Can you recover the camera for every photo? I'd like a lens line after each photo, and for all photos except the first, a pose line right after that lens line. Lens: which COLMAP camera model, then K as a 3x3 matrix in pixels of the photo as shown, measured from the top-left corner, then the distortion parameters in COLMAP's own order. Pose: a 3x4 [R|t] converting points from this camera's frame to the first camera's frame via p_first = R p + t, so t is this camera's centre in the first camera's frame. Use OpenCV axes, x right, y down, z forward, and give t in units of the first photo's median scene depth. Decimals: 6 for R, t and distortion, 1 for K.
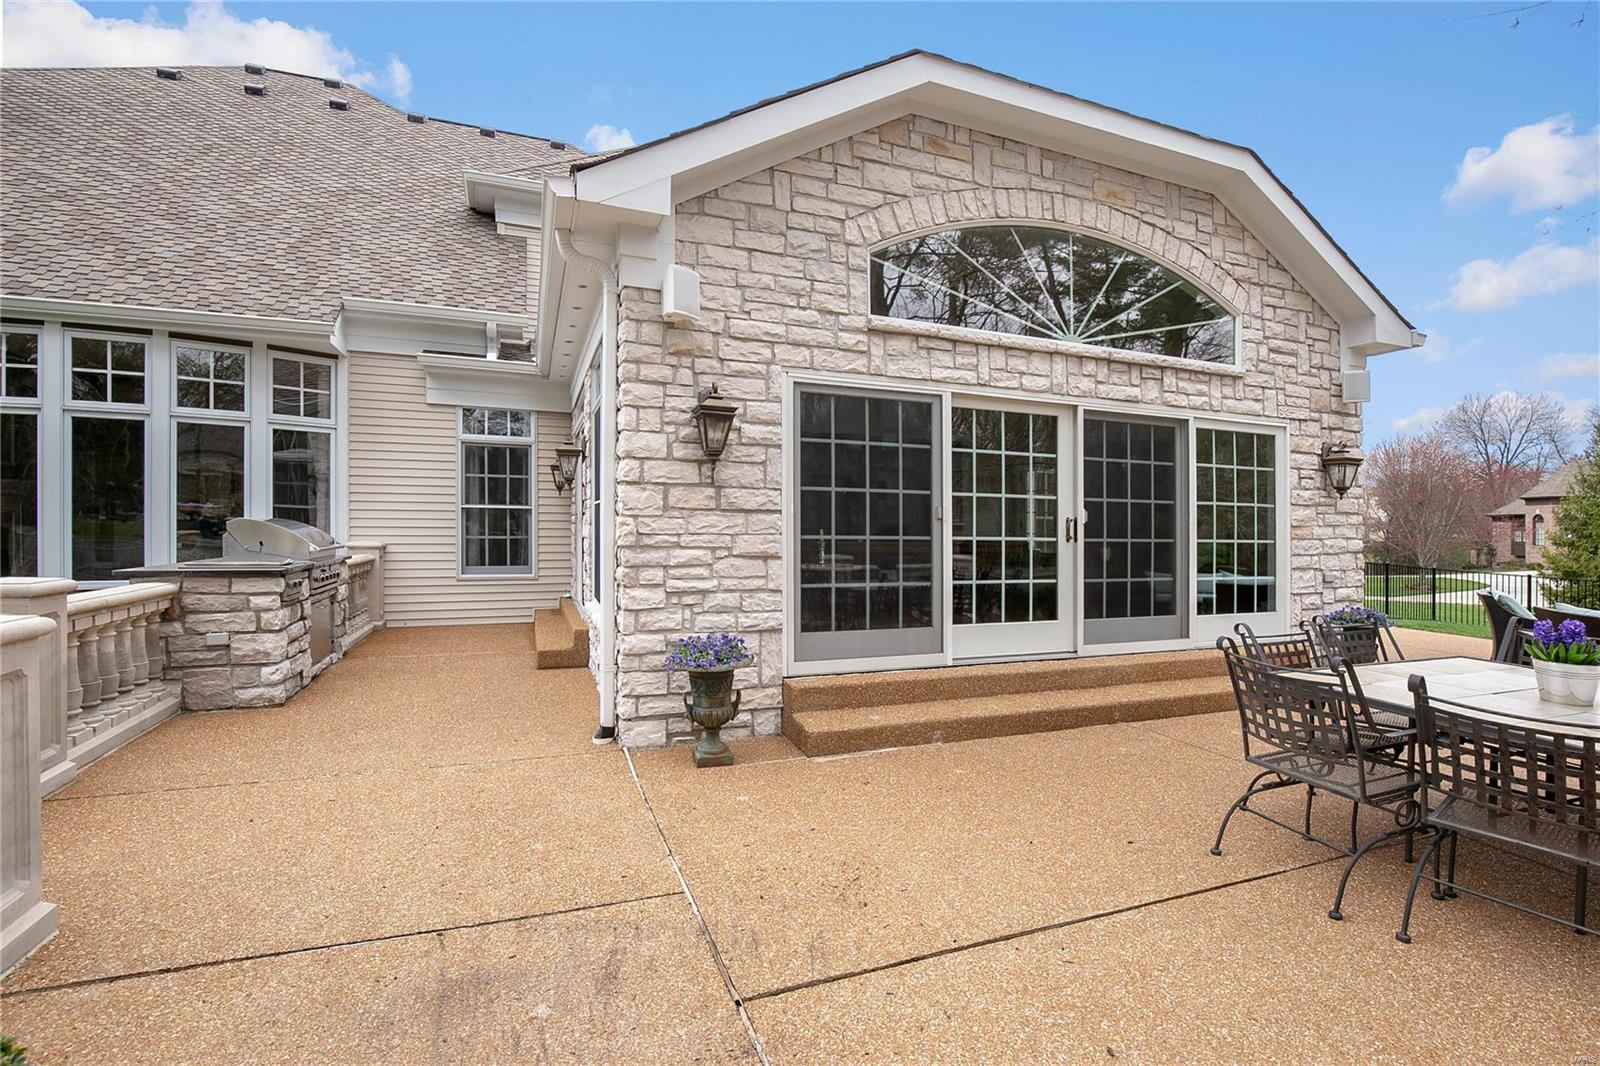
lens RADIAL K [[726.2, 0, 806.1], [0, 726.2, 549.4], [0, 0, 1]] dist [-0.036598, 0.008490]
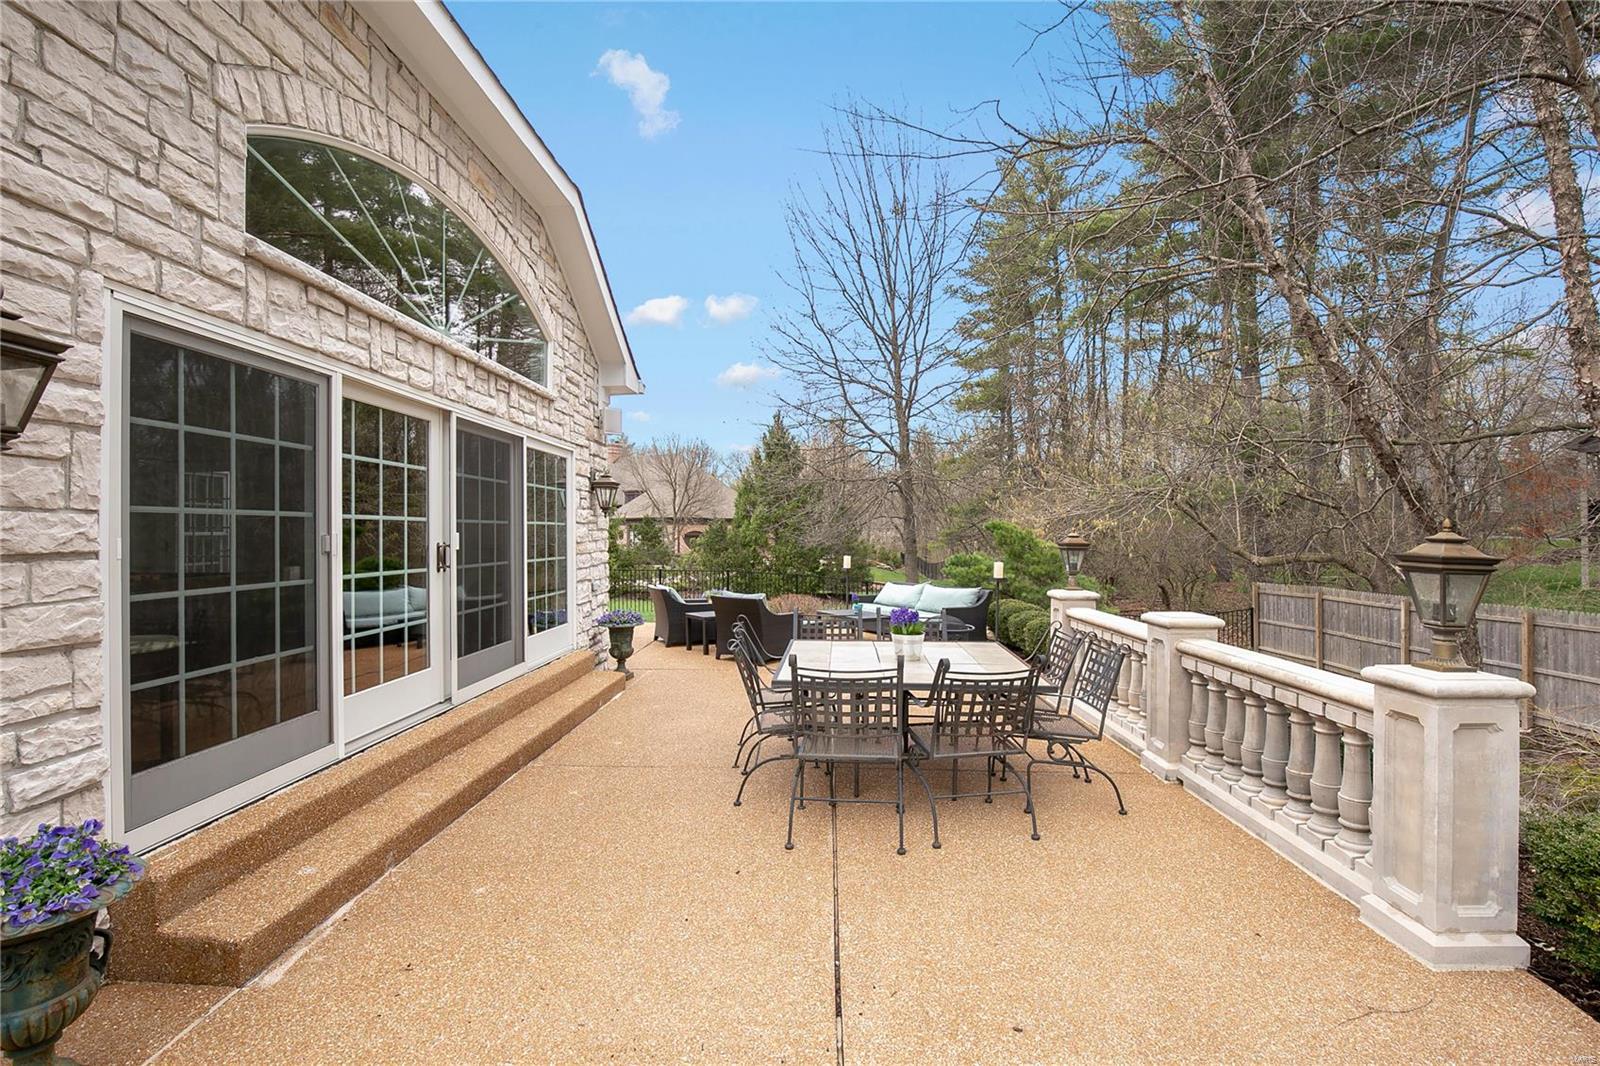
lens RADIAL K [[749.2, 0, 800.0], [0, 749.2, 533.0], [0, 0, 1]] dist [-0.038839, 0.009646]
pose [[0.387699, -0.018588, 0.921599, -0.314349], [0.043974, 0.999031, 0.001651, -0.045231], [-0.920737, 0.039886, 0.388141, 0.328369]]
